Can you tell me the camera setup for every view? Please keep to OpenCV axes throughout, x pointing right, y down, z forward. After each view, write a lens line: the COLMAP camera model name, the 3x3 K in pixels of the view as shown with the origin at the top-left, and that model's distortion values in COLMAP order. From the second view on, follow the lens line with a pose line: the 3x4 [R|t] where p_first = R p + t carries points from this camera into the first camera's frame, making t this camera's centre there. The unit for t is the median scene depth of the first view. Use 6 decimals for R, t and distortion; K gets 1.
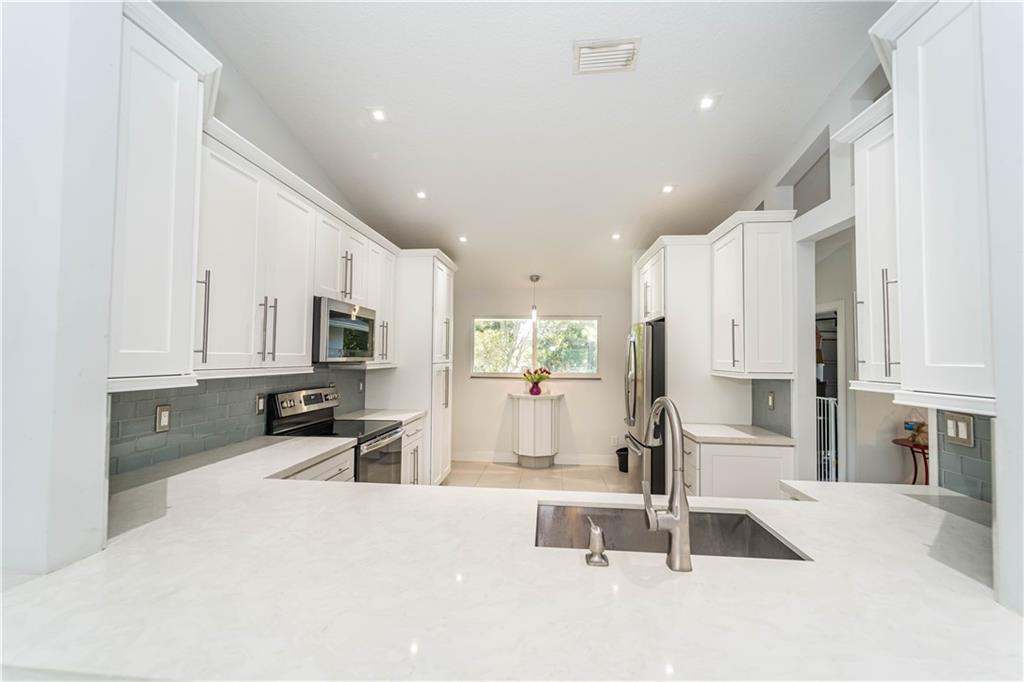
lens RADIAL K [[412.4, 0, 511.2], [0, 412.4, 343.3], [0, 0, 1]] dist [-0.000937, -0.000131]
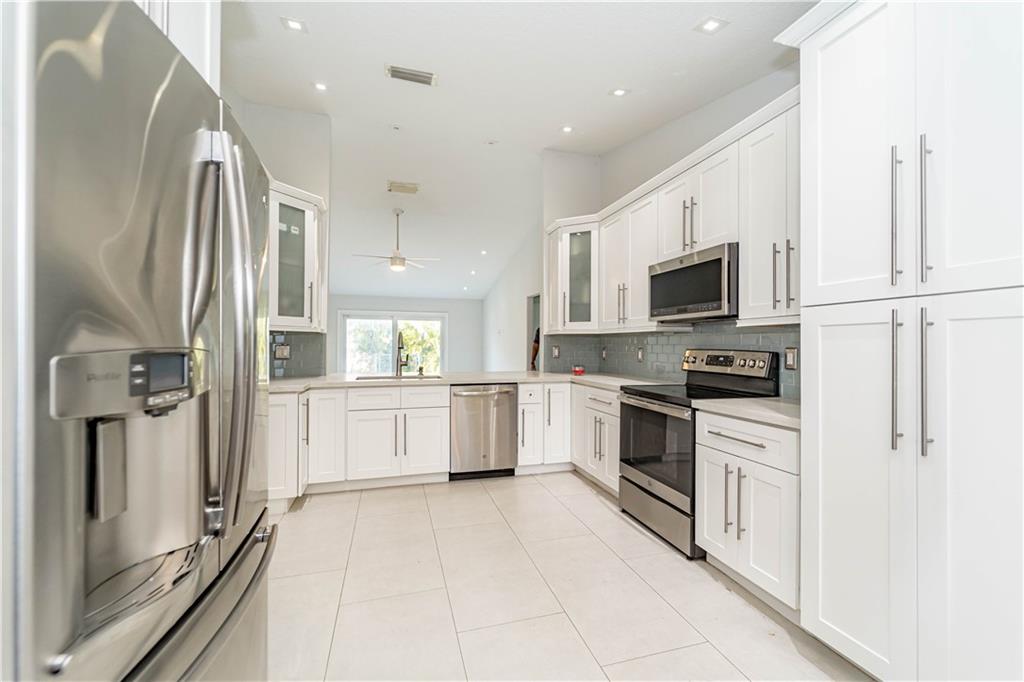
lens RADIAL K [[411.4, 0, 513.9], [0, 411.4, 343.3], [0, 0, 1]] dist [-0.000675, -0.000181]
pose [[-0.924675, -0.018277, -0.380319, 0.281097], [-0.002760, 0.999143, -0.041303, 0.127162], [0.380748, -0.037142, -0.923933, 1.573040]]
